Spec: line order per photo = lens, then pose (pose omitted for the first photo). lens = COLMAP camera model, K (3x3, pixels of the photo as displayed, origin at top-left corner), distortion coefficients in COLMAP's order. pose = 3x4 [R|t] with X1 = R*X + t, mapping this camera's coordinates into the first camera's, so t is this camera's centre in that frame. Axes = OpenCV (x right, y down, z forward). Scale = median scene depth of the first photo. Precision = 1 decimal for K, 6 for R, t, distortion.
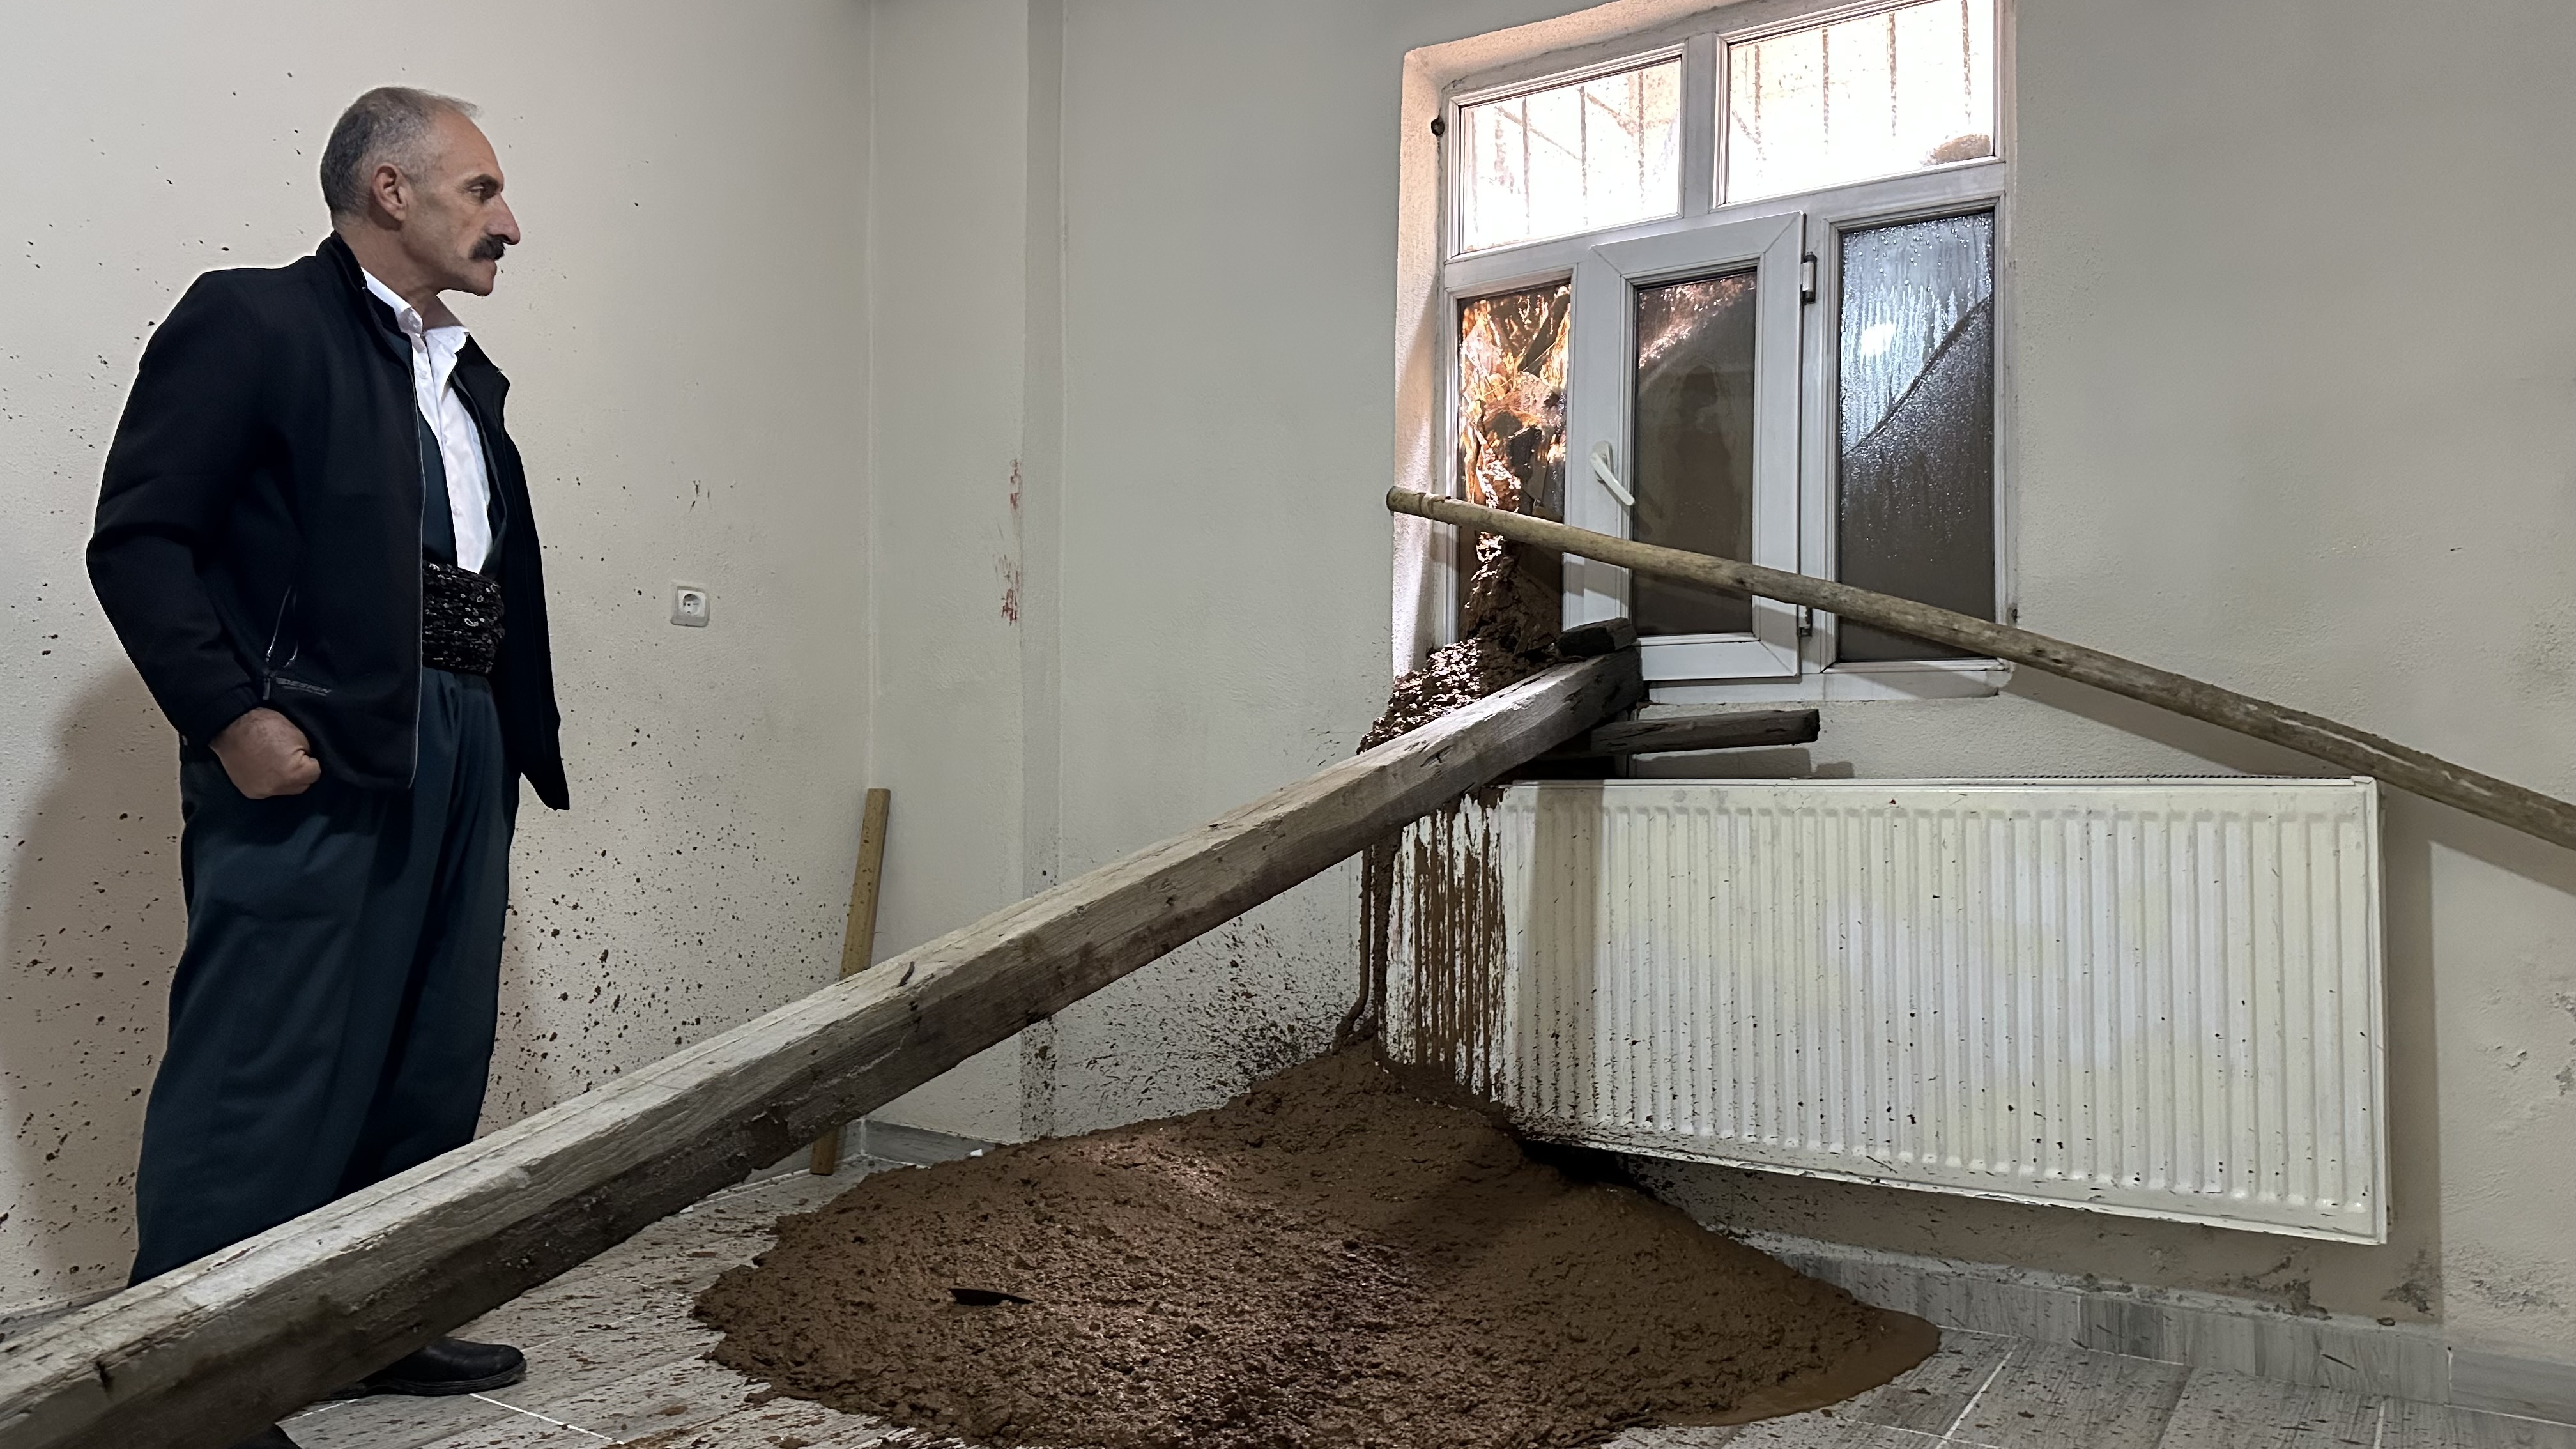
lens RADIAL K [[1786.6, 0, 1305.2], [0, 1786.6, 729.6], [0, 0, 1]] dist [0.142349, -0.262340]
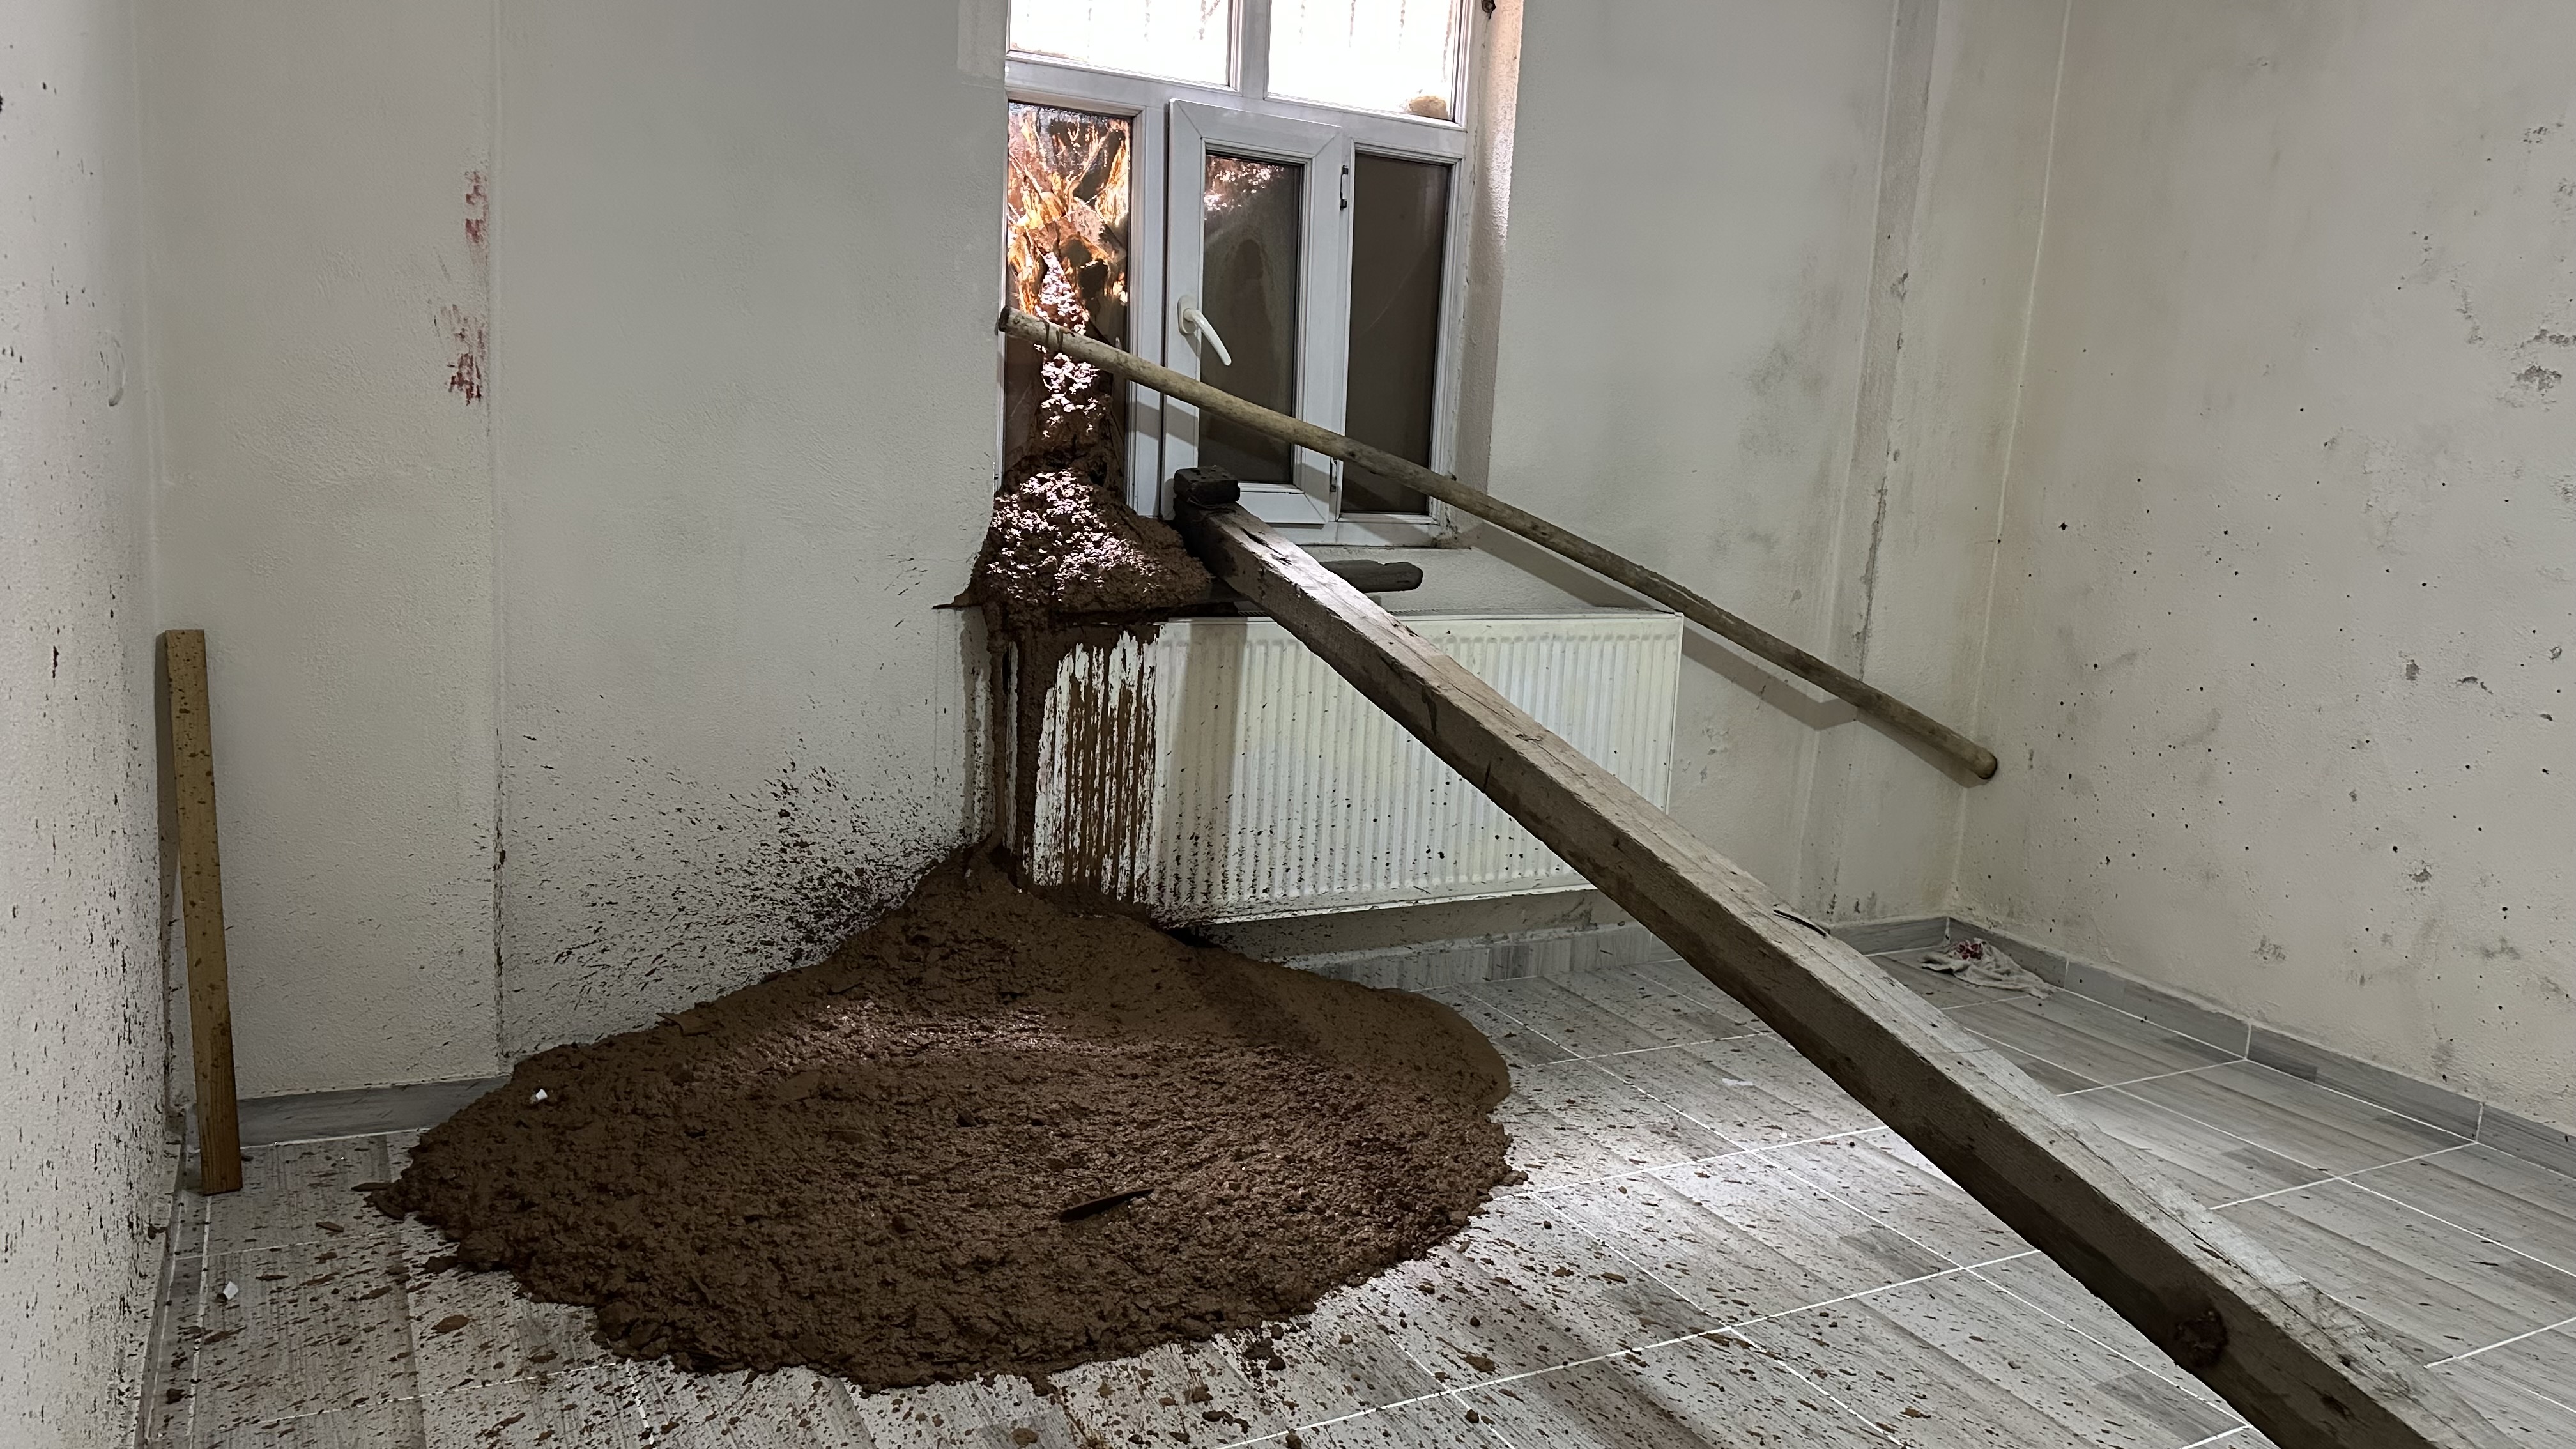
lens RADIAL K [[1786.6, 0, 1305.2], [0, 1786.6, 729.6], [0, 0, 1]] dist [0.142349, -0.262340]
pose [[0.466515, -0.119297, 0.876432, -0.799643], [-0.077360, 0.981563, 0.174784, -0.100692], [-0.881124, -0.149340, 0.448685, 0.419306]]
